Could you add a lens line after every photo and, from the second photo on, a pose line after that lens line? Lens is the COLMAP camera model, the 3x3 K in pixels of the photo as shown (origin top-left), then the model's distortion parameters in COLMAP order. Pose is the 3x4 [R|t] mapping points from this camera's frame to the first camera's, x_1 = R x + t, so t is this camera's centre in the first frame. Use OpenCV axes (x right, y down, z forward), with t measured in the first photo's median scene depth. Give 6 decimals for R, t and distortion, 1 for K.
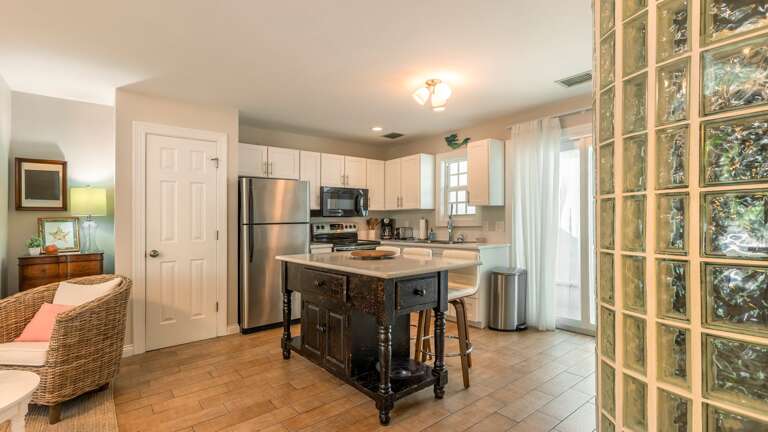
lens RADIAL K [[358.9, 0, 383.5], [0, 358.9, 229.5], [0, 0, 1]] dist [0.001994, -0.000258]
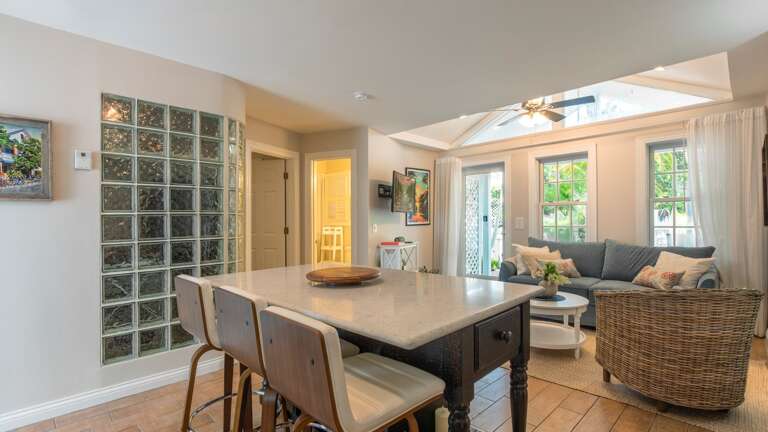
lens RADIAL K [[368.2, 0, 379.5], [0, 368.2, 214.3], [0, 0, 1]] dist [-0.003872, 0.001453]
pose [[-0.996135, 0.024613, -0.084311, -0.030967], [0.024133, 0.999686, 0.006701, -0.025228], [0.084450, 0.004640, -0.996417, 1.134392]]
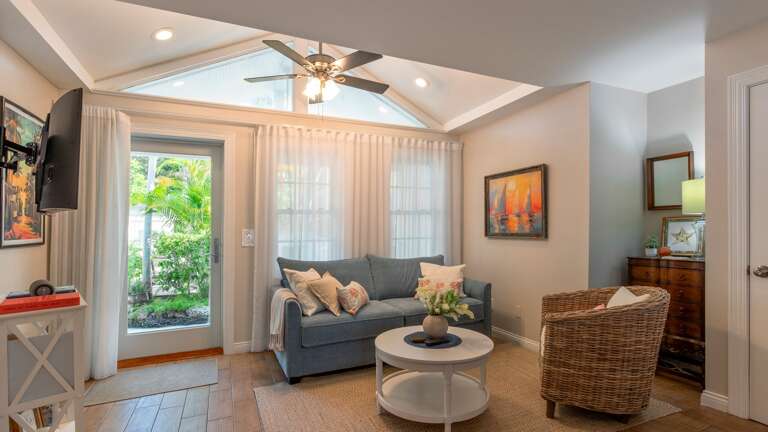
lens RADIAL K [[368.2, 0, 401.0], [0, 368.2, 224.4], [0, 0, 1]] dist [-0.003872, 0.001453]
pose [[-0.249662, 0.007017, -0.968308, 0.117665], [-0.006703, 0.999937, 0.008974, -0.014423], [0.968310, 0.008731, -0.249600, 0.441988]]
